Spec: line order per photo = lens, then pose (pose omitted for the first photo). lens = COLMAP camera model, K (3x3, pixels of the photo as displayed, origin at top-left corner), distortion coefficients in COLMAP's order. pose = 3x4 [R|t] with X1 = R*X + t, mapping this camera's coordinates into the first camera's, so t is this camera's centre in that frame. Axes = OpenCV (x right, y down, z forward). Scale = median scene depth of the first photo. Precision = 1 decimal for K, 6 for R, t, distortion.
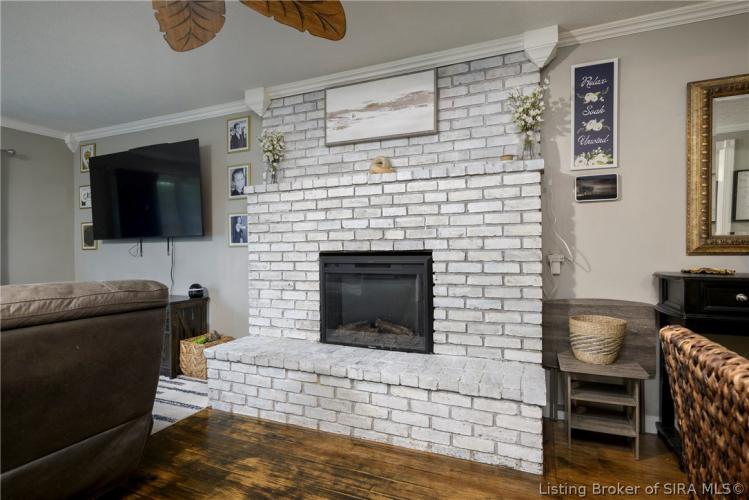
lens RADIAL K [[377.6, 0, 378.6], [0, 377.6, 253.3], [0, 0, 1]] dist [-0.004231, -0.000868]
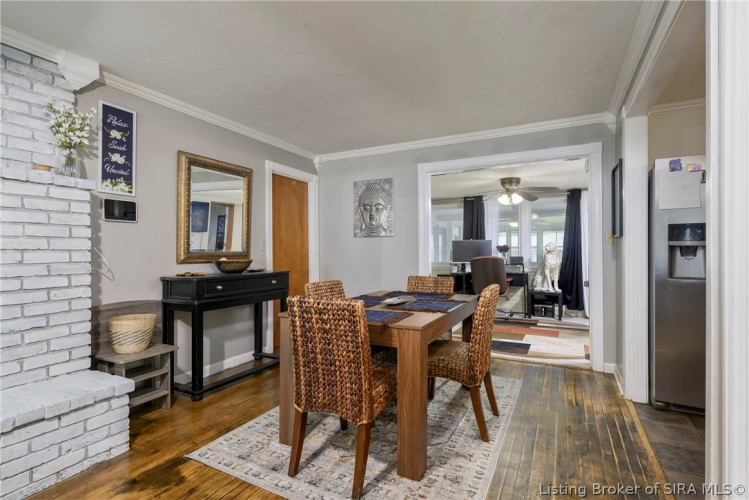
lens RADIAL K [[366.7, 0, 374.5], [0, 366.7, 250.0], [0, 0, 1]] dist [0.000503, -0.000003]
pose [[0.080725, 0.010742, 0.996679, -0.513494], [0.008280, 0.999900, -0.011448, -0.025280], [-0.996702, 0.009176, 0.080628, 0.086715]]
